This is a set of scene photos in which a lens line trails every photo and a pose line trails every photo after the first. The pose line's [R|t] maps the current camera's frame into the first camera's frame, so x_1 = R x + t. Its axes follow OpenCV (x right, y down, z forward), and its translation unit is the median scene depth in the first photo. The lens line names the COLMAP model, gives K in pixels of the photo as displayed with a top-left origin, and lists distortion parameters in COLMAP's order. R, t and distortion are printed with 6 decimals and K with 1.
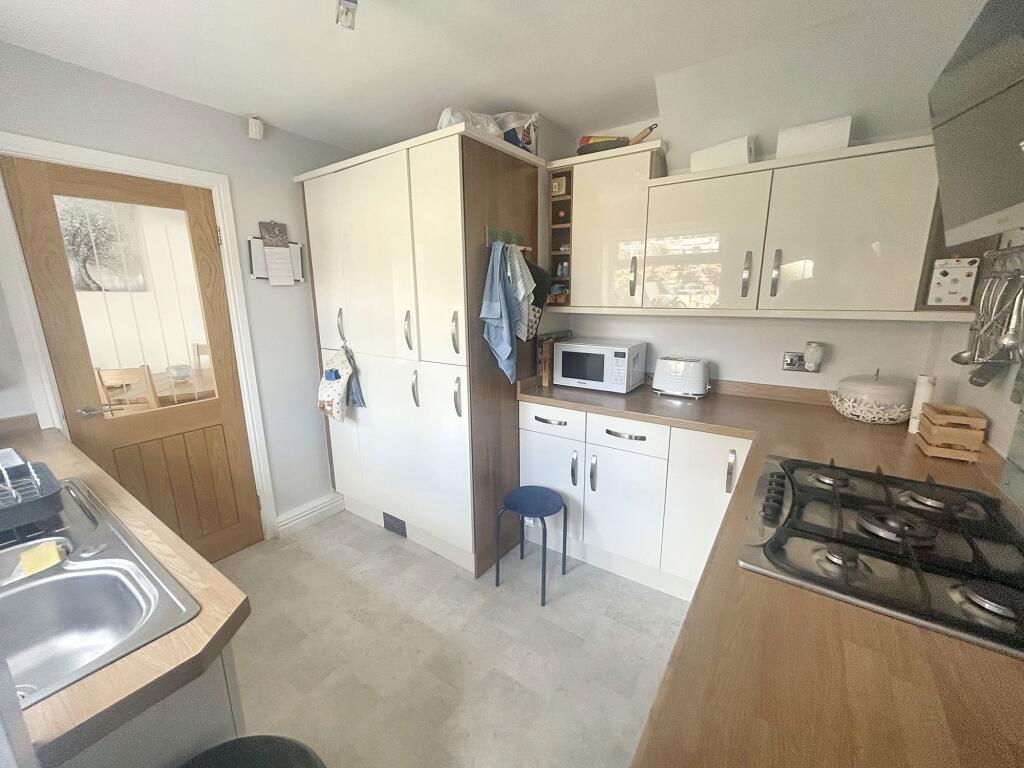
lens RADIAL K [[416.3, 0, 509.6], [0, 416.3, 381.6], [0, 0, 1]] dist [0.001722, -0.001756]
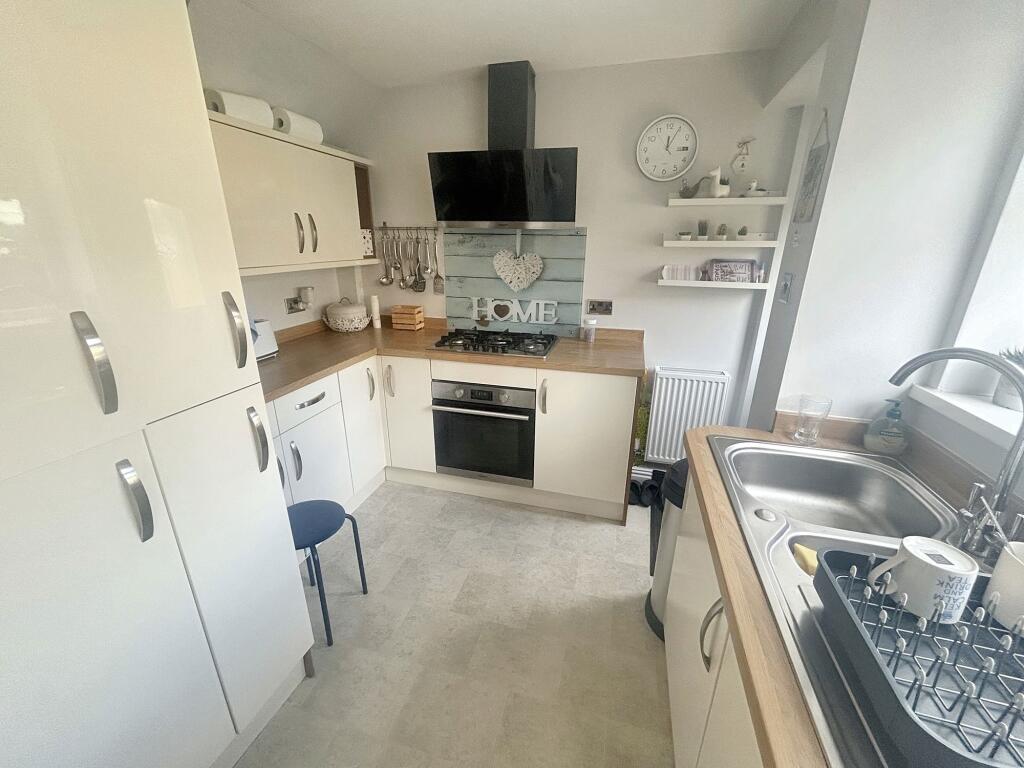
lens RADIAL K [[416.3, 0, 508.0], [0, 416.3, 385.0], [0, 0, 1]] dist [0.001722, -0.001756]
pose [[-0.324274, -0.302442, 0.896312, -0.927186], [0.207517, 0.901689, 0.379333, -0.226998], [-0.922921, 0.309007, -0.229633, 0.990478]]
